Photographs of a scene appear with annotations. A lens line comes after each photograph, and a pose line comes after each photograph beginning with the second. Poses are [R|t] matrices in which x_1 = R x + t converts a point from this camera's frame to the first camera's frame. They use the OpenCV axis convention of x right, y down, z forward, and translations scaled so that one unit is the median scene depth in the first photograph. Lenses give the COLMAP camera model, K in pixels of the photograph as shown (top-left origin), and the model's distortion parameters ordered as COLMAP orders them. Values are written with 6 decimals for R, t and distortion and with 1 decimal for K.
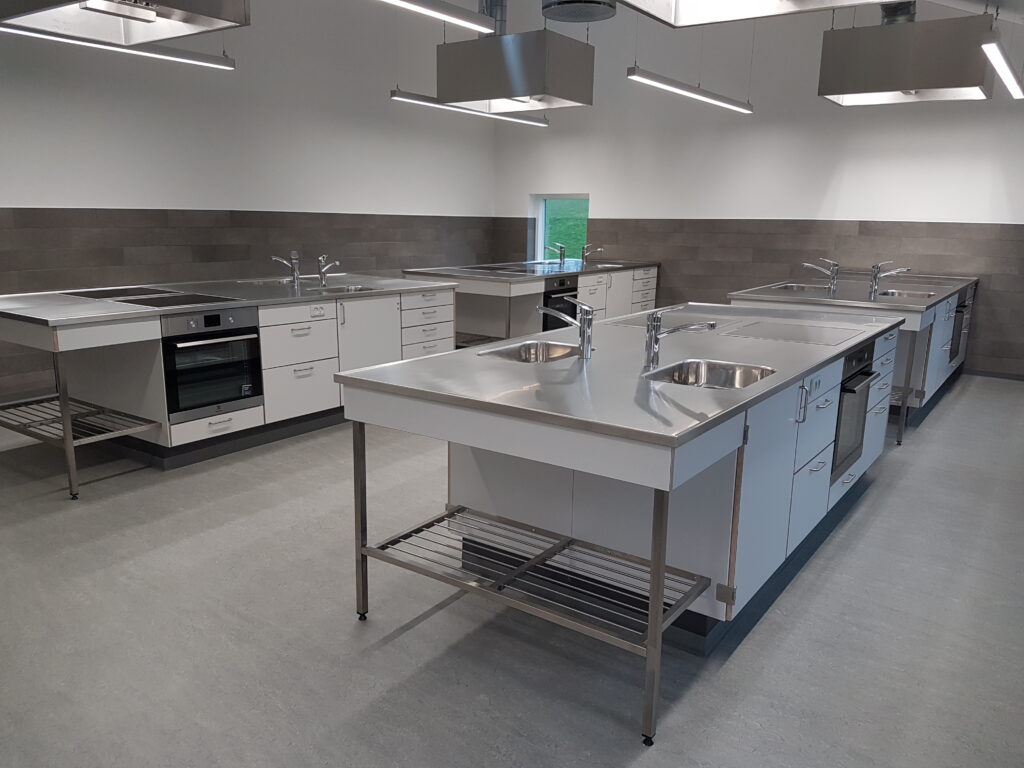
lens RADIAL K [[840.1, 0, 512.1], [0, 840.1, 410.1], [0, 0, 1]] dist [0.229217, -0.453482]
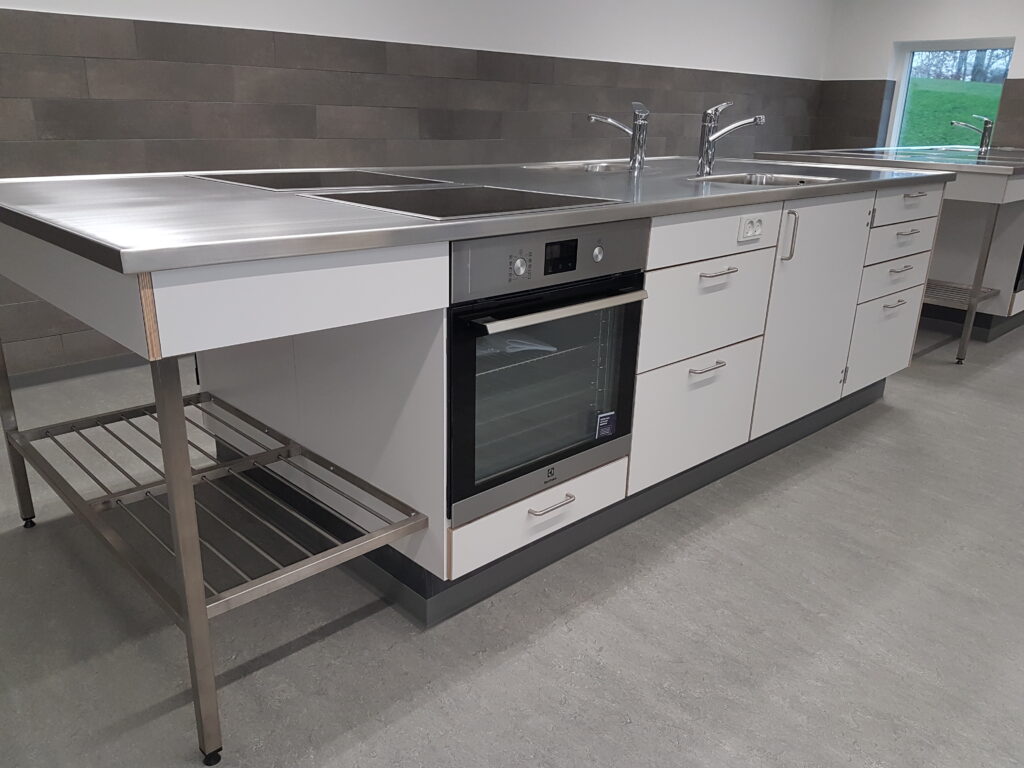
lens RADIAL K [[843.8, 0, 494.4], [0, 843.8, 439.2], [0, 0, 1]] dist [0.229976, -0.382913]
pose [[0.979955, 0.076268, -0.184044, -0.219435], [-0.051530, 0.989417, 0.135641, -0.053686], [0.192442, -0.123438, 0.973514, 0.449250]]
